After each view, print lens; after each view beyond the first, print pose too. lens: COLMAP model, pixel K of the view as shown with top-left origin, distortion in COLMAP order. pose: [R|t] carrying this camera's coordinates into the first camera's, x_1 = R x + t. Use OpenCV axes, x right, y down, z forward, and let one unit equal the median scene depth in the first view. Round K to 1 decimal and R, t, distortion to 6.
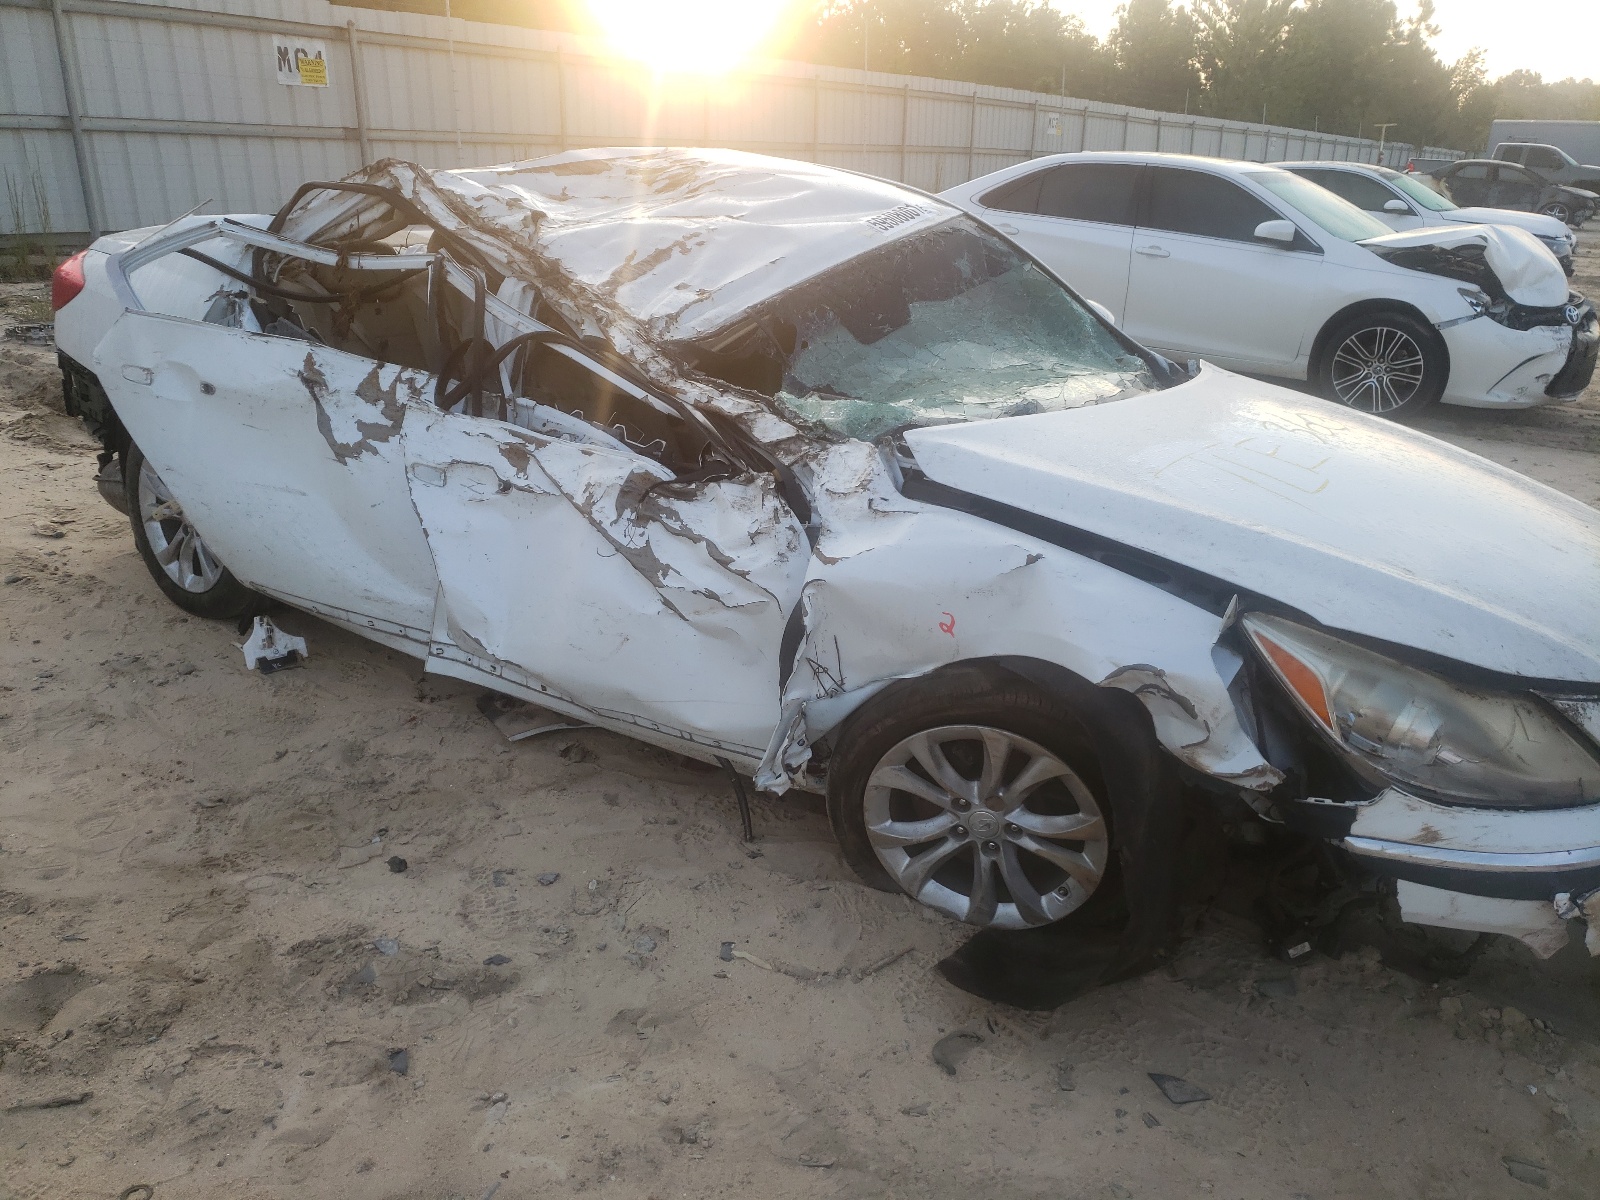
lens RADIAL K [[1204.8, 0, 800.0], [0, 1204.8, 600.0], [0, 0, 1]] dist [0.021757, -0.000181]
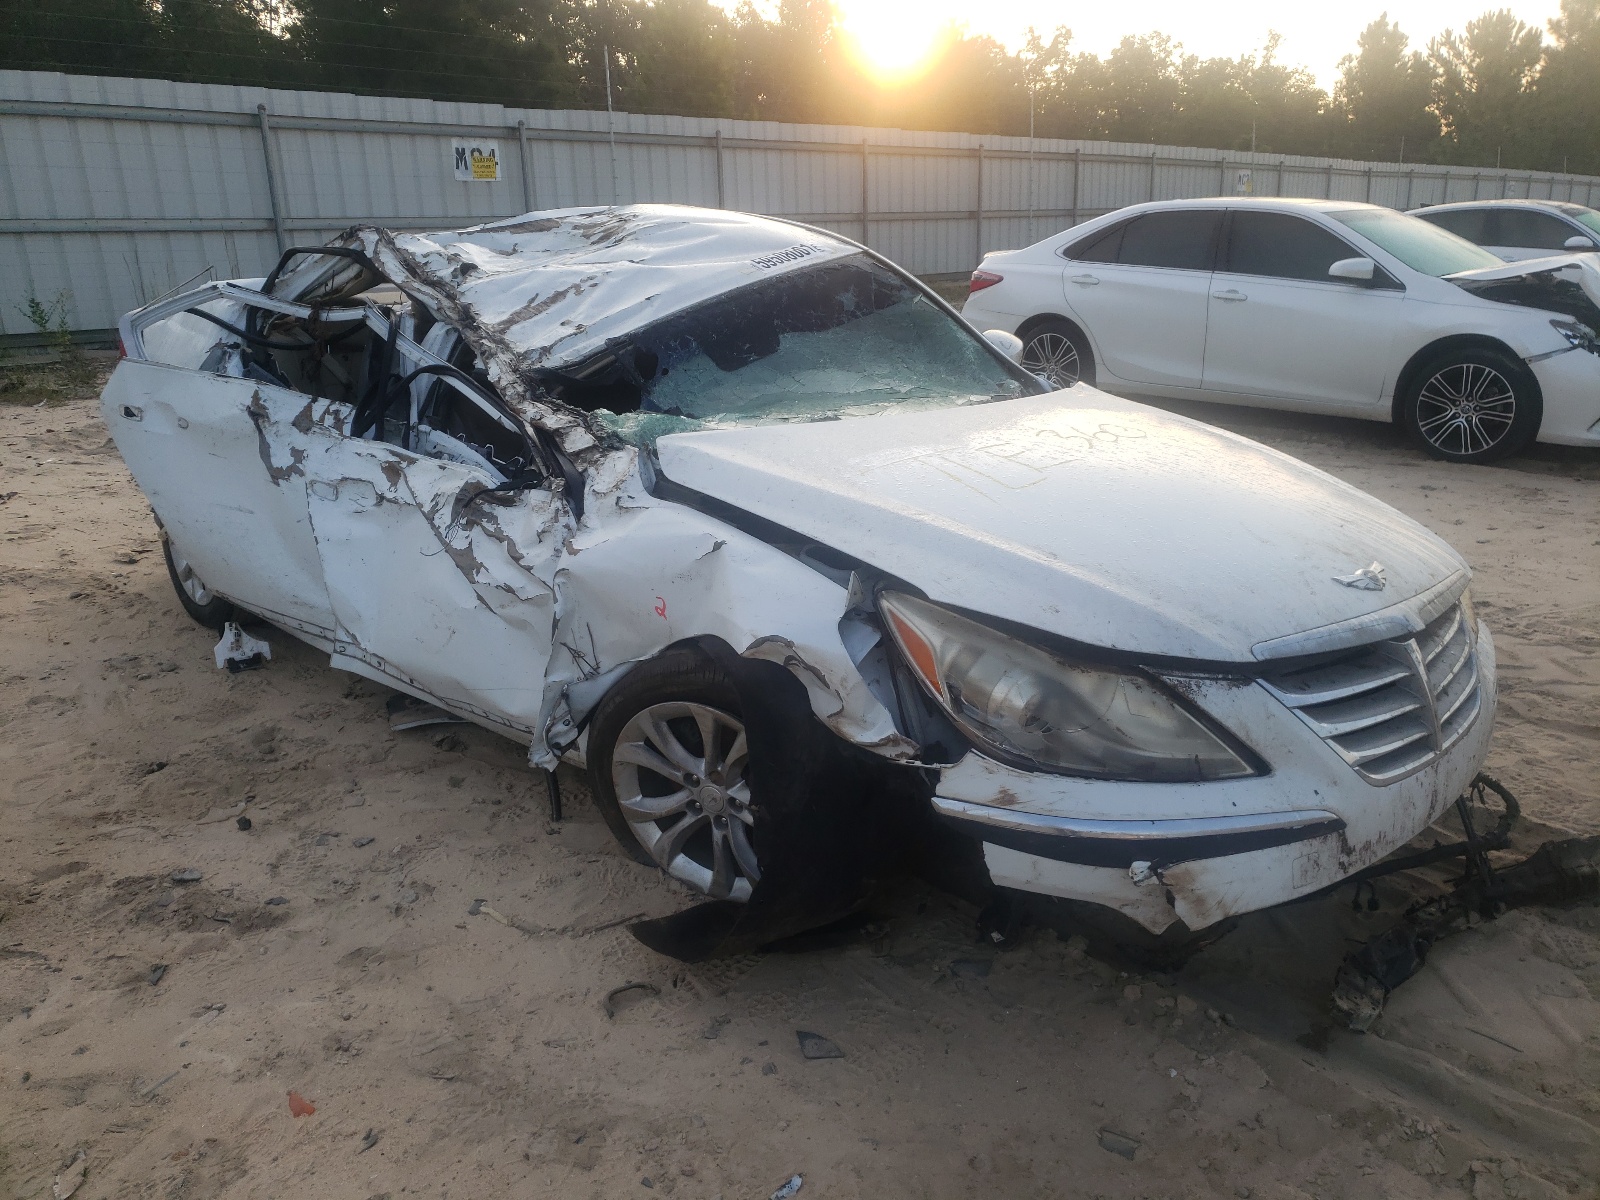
lens RADIAL K [[1212.4, 0, 800.0], [0, 1212.4, 600.0], [0, 0, 1]] dist [0.008800, 0.028570]
pose [[0.983707, 0.009115, -0.179547, 0.329369], [-0.019694, 0.998167, -0.057231, 0.054499], [0.178697, 0.059834, 0.982083, -0.037555]]
